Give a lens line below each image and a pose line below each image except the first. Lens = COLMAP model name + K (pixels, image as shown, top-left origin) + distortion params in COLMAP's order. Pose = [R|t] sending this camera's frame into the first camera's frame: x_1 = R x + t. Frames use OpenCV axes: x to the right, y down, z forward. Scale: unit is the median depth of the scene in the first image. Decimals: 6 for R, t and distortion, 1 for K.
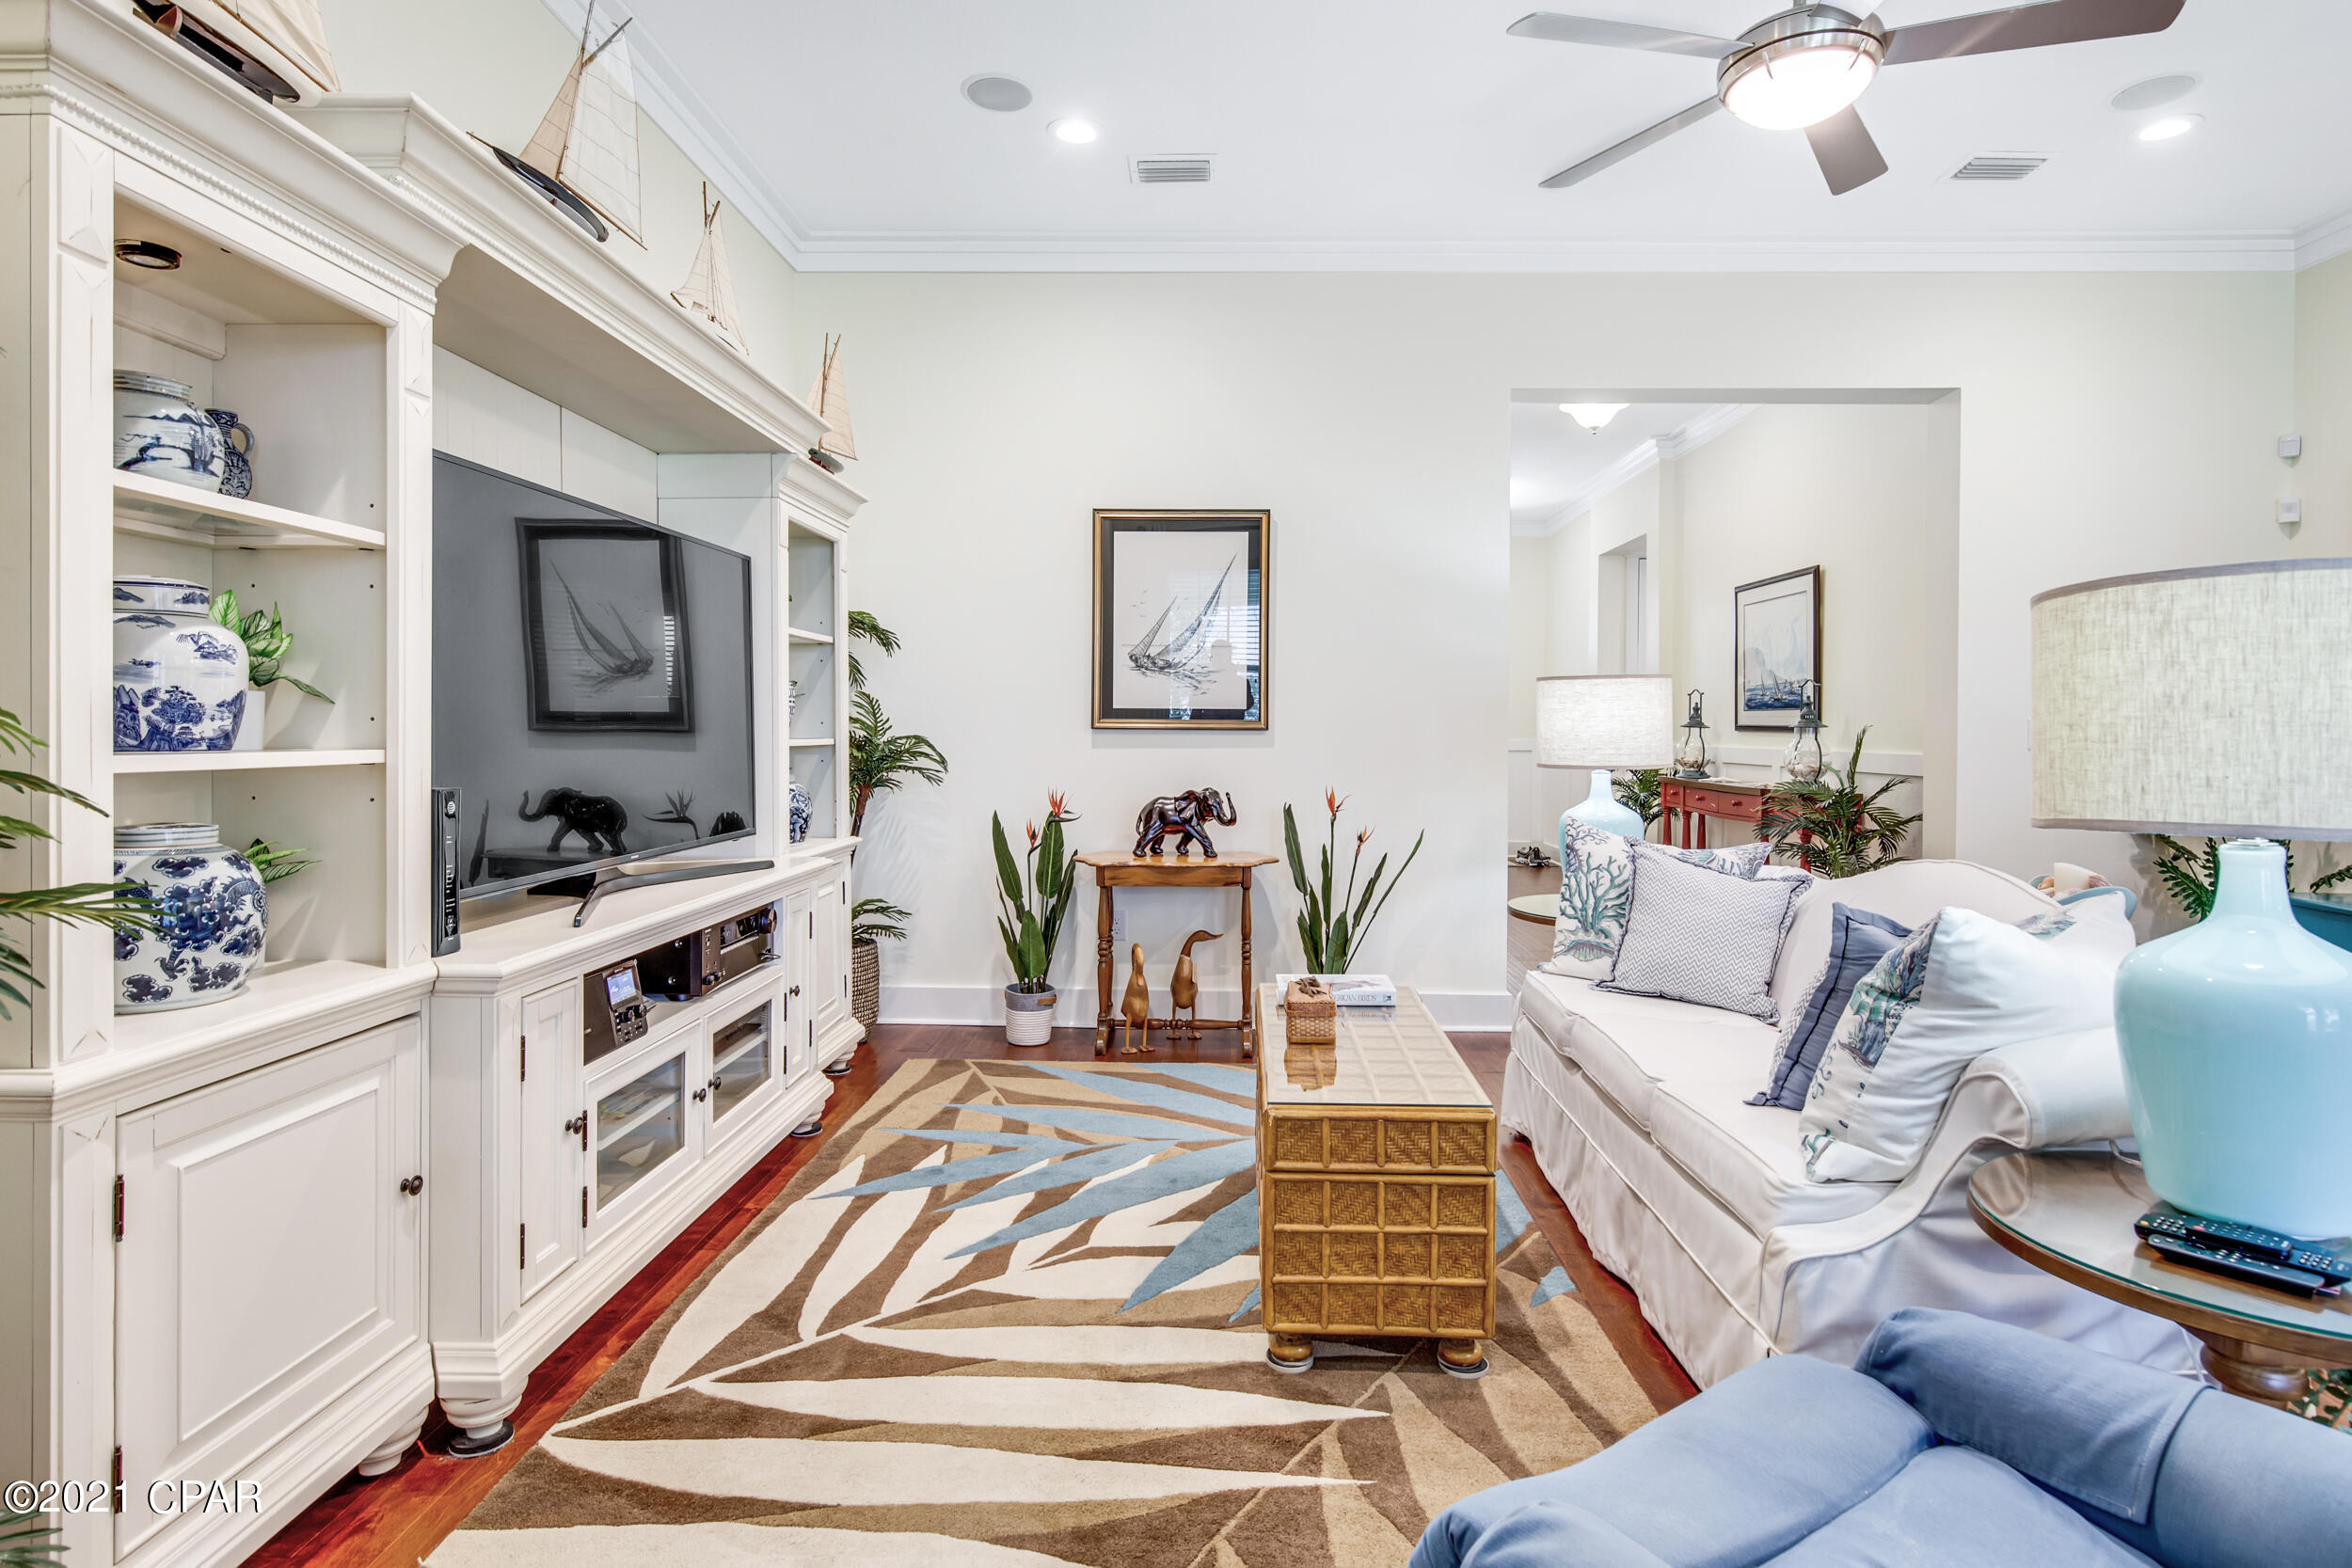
lens RADIAL K [[1198.7, 0, 1183.5], [0, 1198.7, 733.8], [0, 0, 1]] dist [0.000706, 0.000075]
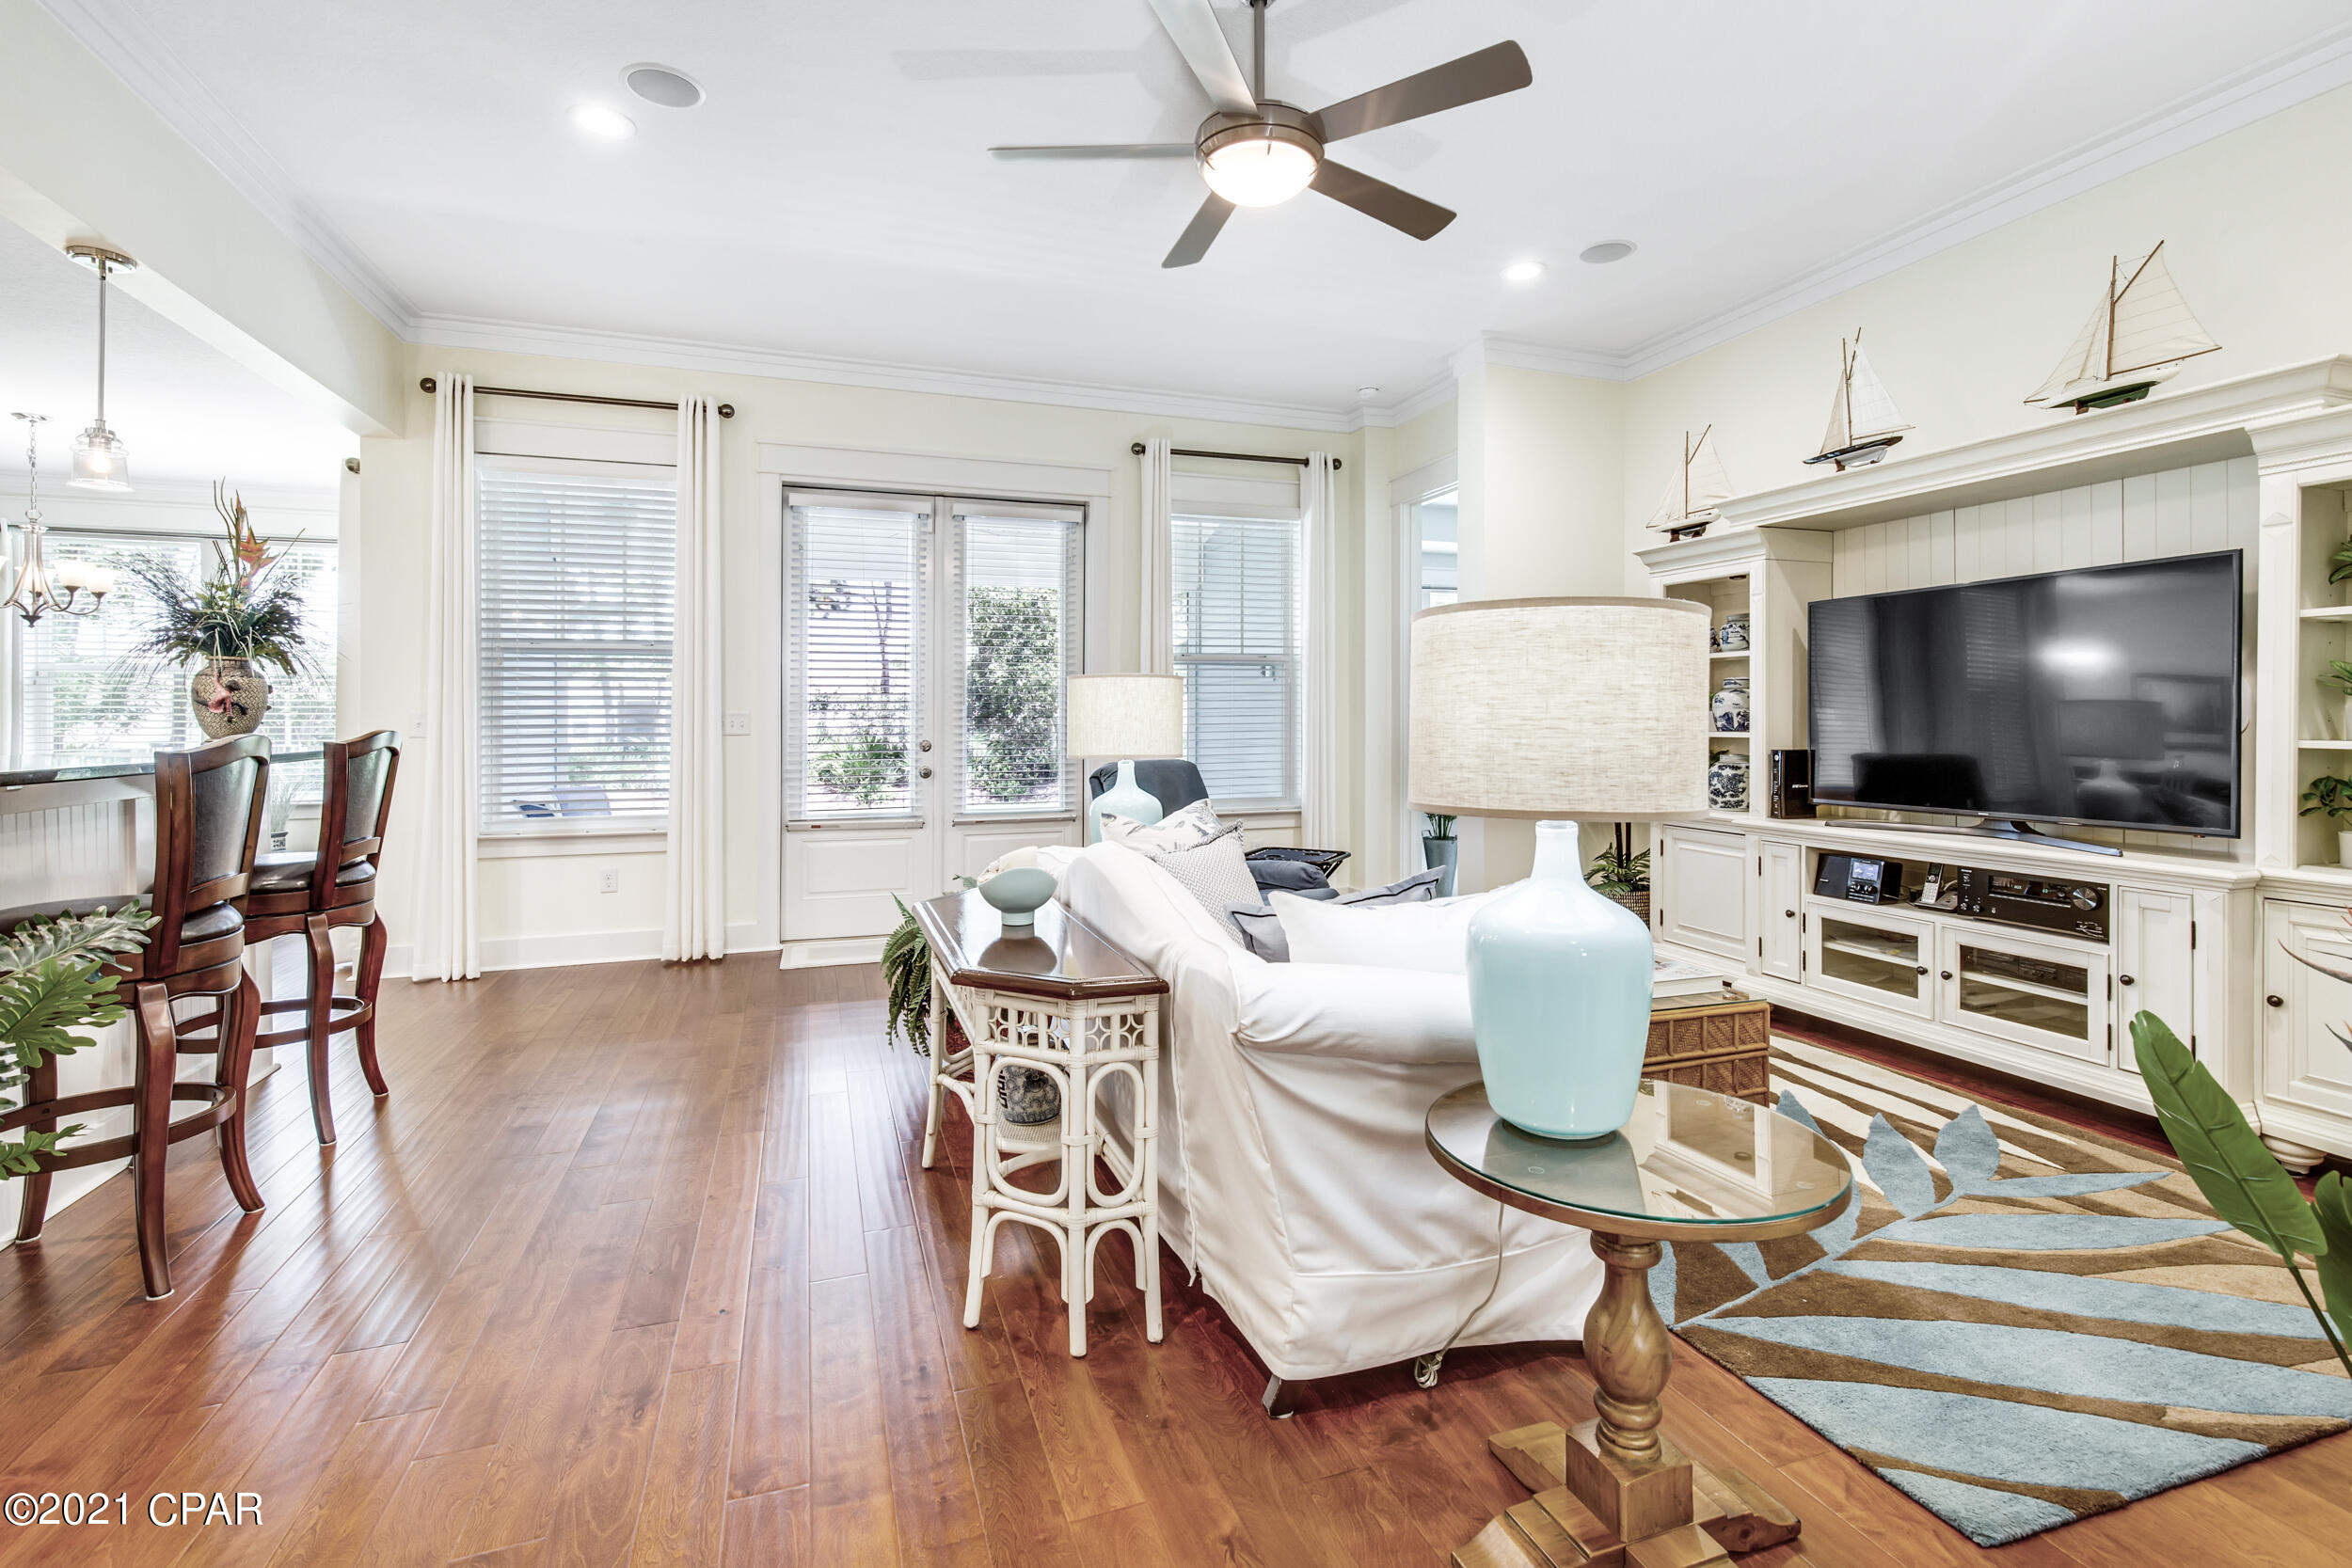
lens RADIAL K [[1090.2, 0, 1176.6], [0, 1090.2, 726.4], [0, 0, 1]] dist [0.000661, 0.000026]
pose [[-0.937183, 0.001097, -0.348837, 0.754327], [-0.002167, 0.999957, 0.008965, -0.010995], [0.348832, 0.009158, -0.937141, 1.557829]]
